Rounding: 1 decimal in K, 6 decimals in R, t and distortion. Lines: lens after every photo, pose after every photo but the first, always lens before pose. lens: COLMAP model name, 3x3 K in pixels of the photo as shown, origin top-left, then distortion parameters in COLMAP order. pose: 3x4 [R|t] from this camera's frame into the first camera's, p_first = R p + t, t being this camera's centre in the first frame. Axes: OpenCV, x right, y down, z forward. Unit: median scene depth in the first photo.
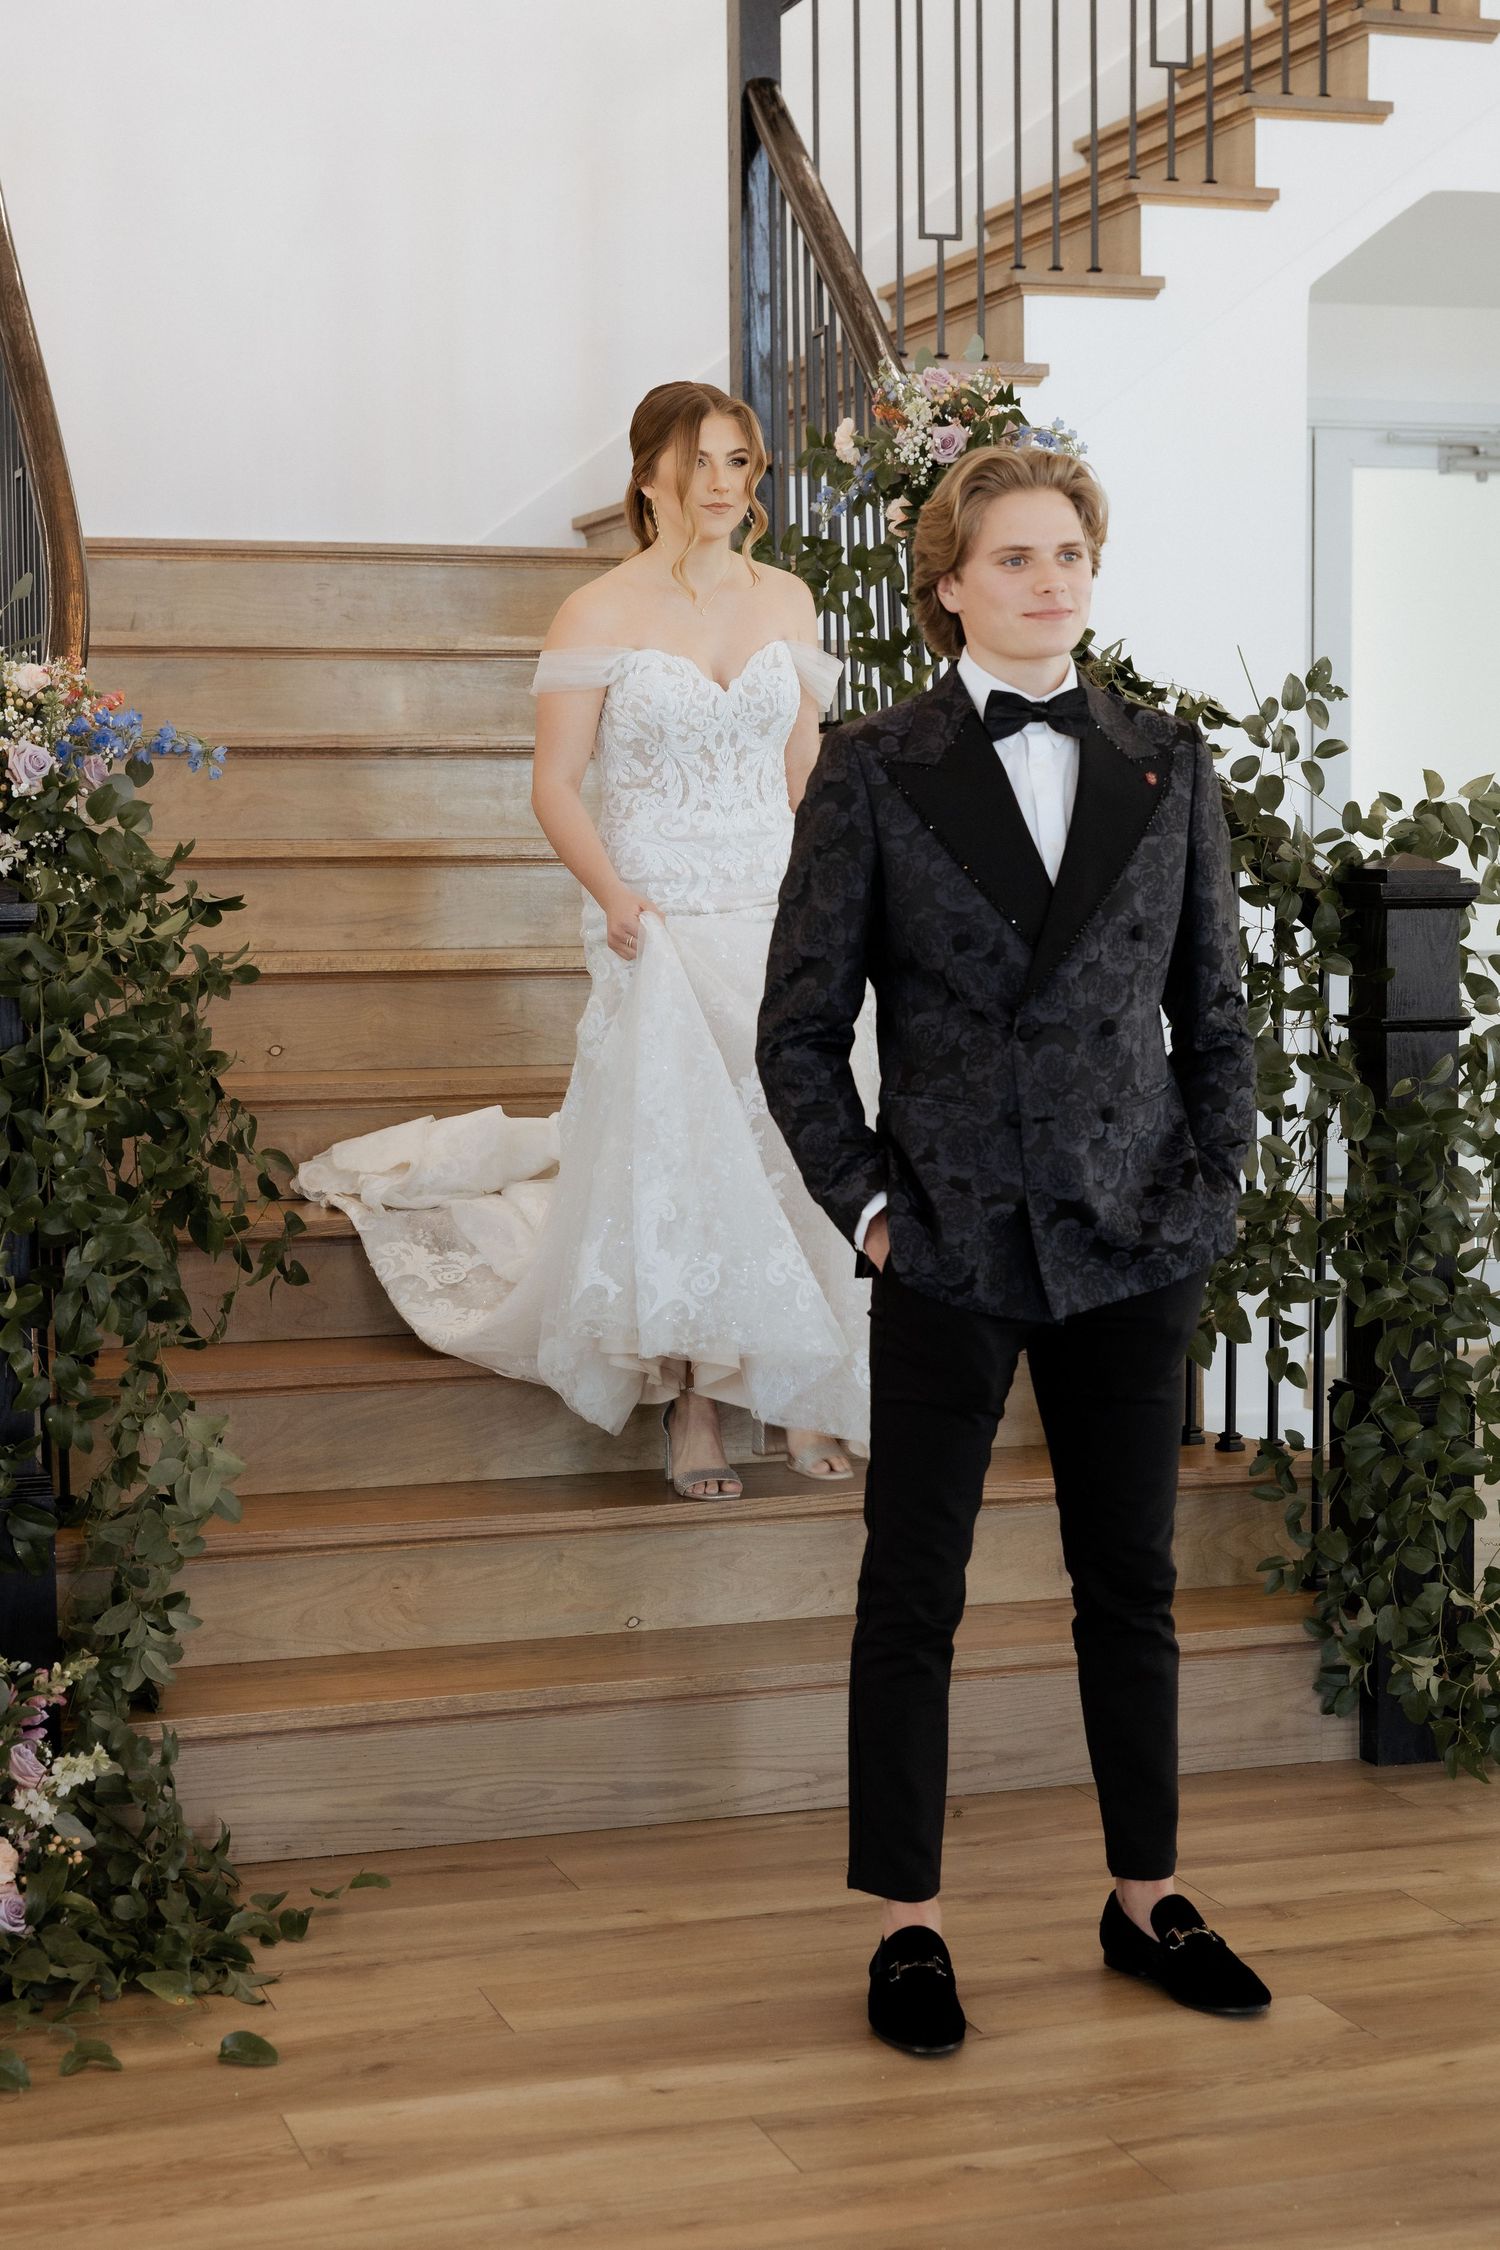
lens RADIAL K [[3741.4, 0, 756.1], [0, 3741.4, 1118.2], [0, 0, 1]] dist [-0.007109, 0.000000]
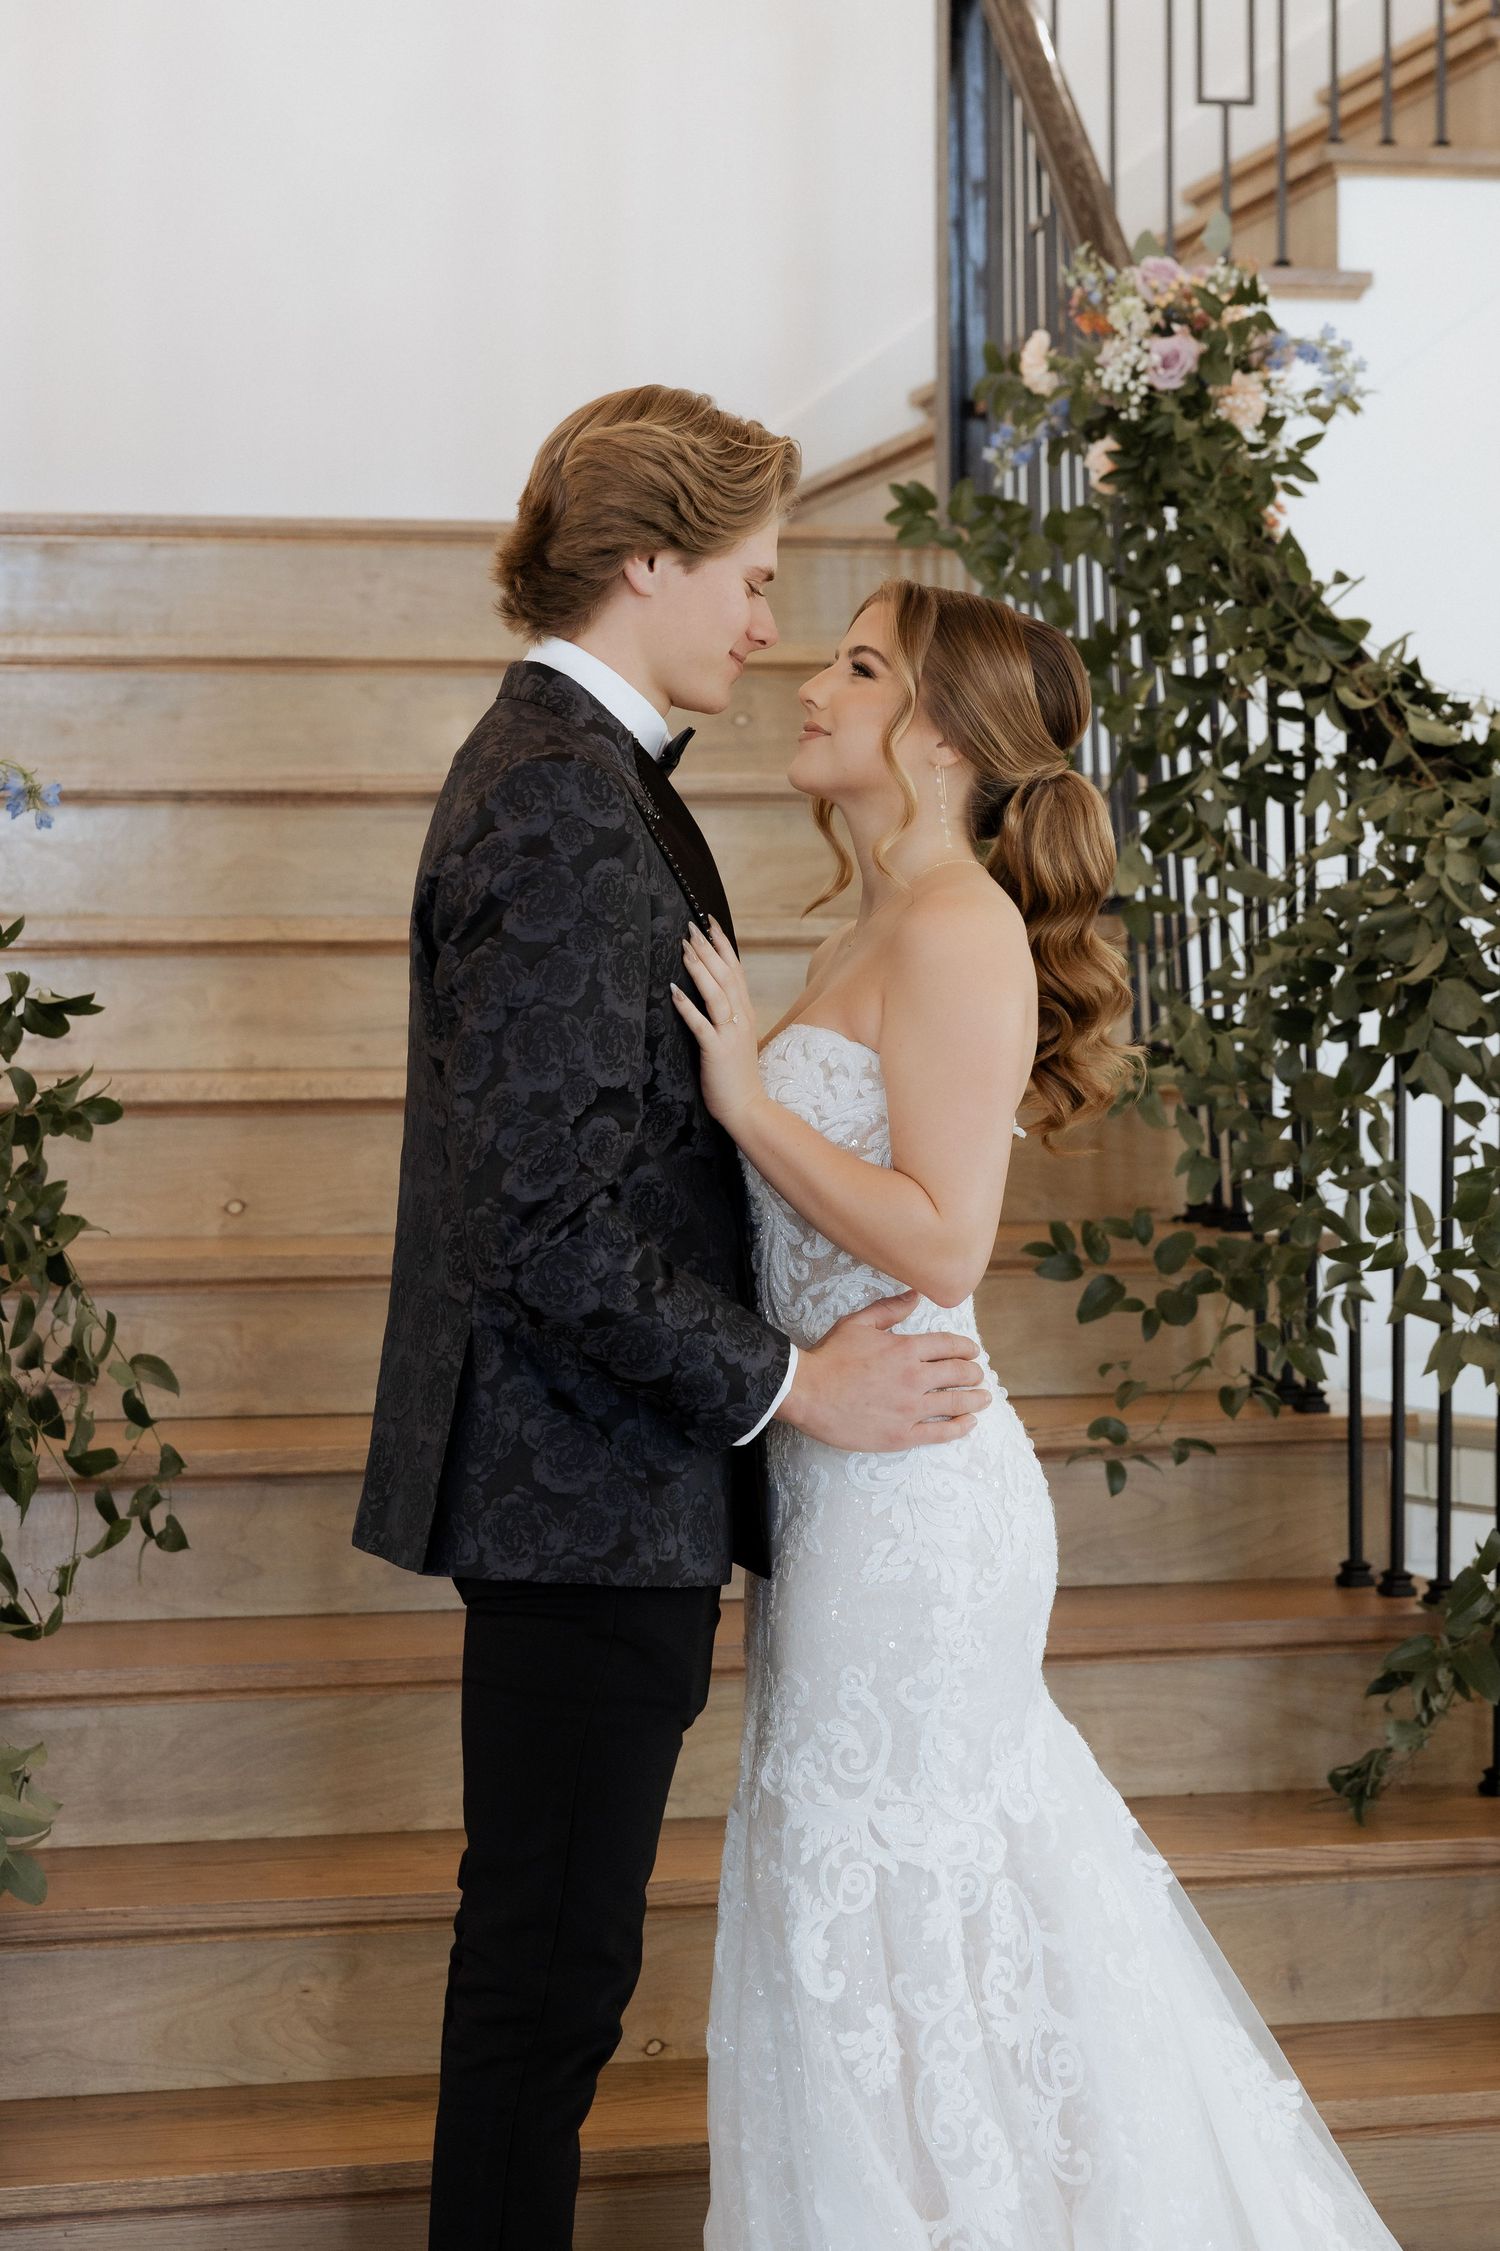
lens RADIAL K [[4475.2, 0, 709.6], [0, 4475.2, 1056.6], [0, 0, 1]] dist [0.013659, 0.000000]
pose [[0.993434, 0.005790, -0.114257, 0.070009], [-0.010922, 0.998957, -0.044343, -0.011209], [0.113881, 0.045299, 0.992461, 0.171494]]
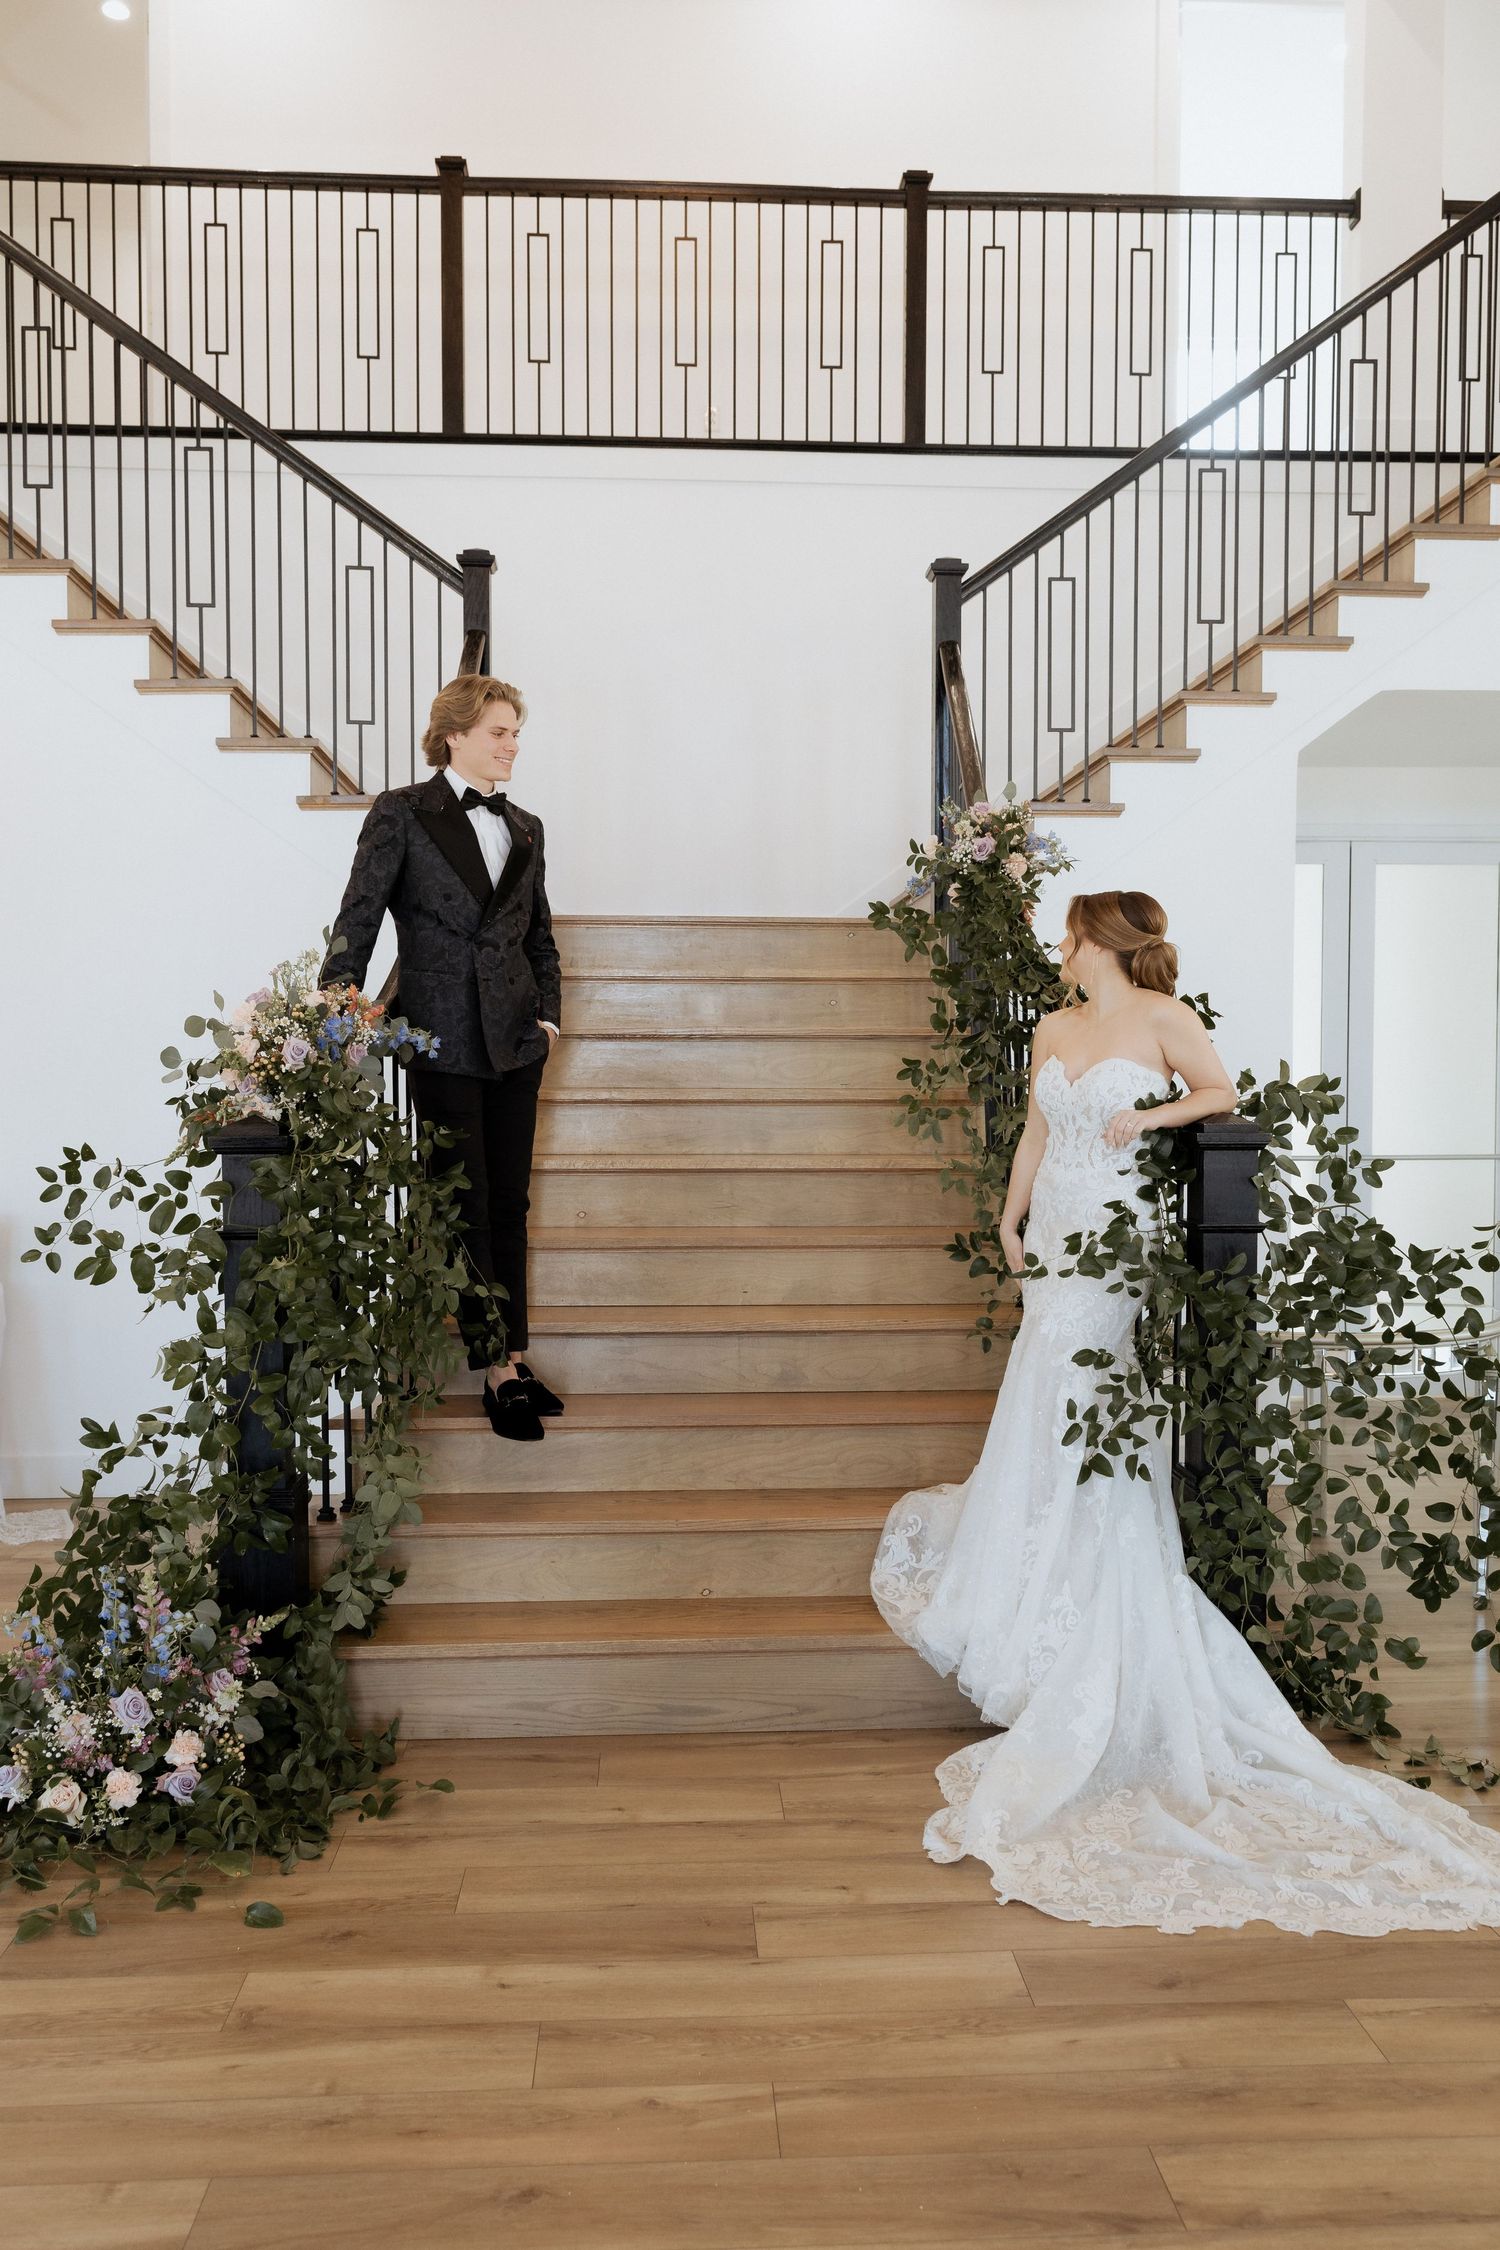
lens RADIAL K [[1840.9, 0, 740.1], [0, 1840.9, 1136.7], [0, 0, 1]] dist [0.021722, -0.012490]
pose [[0.966468, 0.019648, -0.256033, 0.174932], [-0.028969, 0.999046, -0.032687, -0.031973], [0.255146, 0.039008, 0.966115, 0.243481]]
